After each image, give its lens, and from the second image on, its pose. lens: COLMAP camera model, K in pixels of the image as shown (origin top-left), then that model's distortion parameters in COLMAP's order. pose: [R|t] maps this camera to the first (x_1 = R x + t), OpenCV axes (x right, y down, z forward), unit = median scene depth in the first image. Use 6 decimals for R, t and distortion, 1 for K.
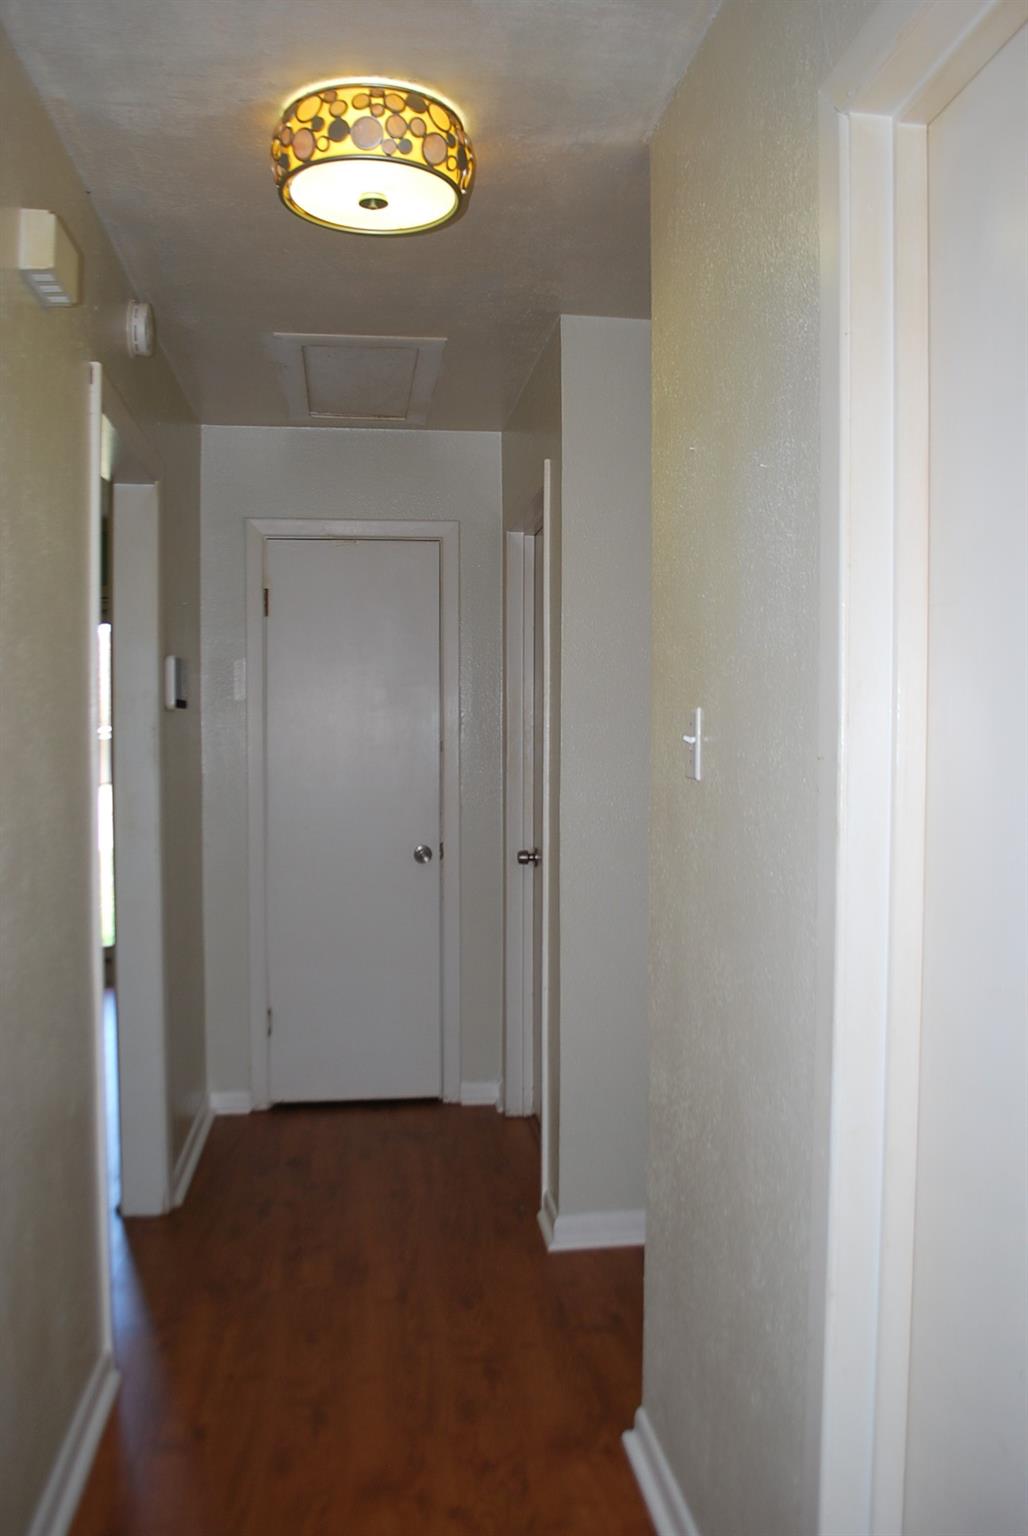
lens RADIAL K [[1218.1, 0, 514.0], [0, 1218.1, 768.0], [0, 0, 1]] dist [-0.076708, 0.009891]
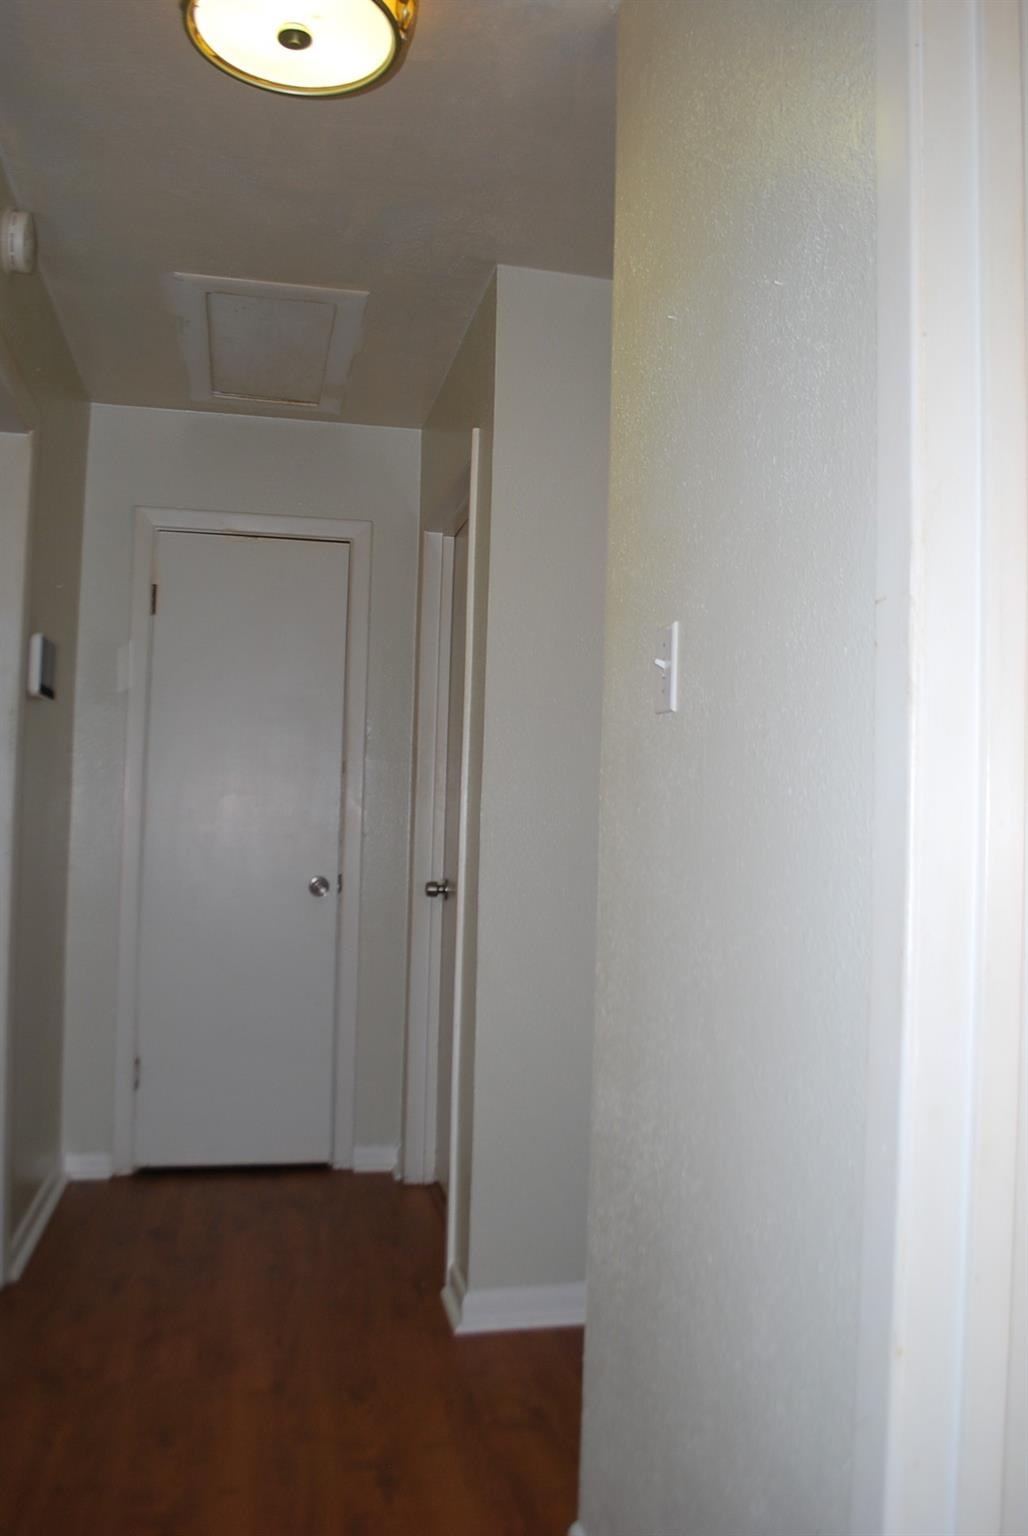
lens RADIAL K [[1218.1, 0, 514.0], [0, 1218.1, 768.0], [0, 0, 1]] dist [-0.076708, 0.009891]
pose [[0.996172, 0.030200, 0.082034, -0.008450], [-0.023994, 0.996848, -0.075613, 0.051461], [-0.084059, 0.073356, 0.993757, 0.099640]]
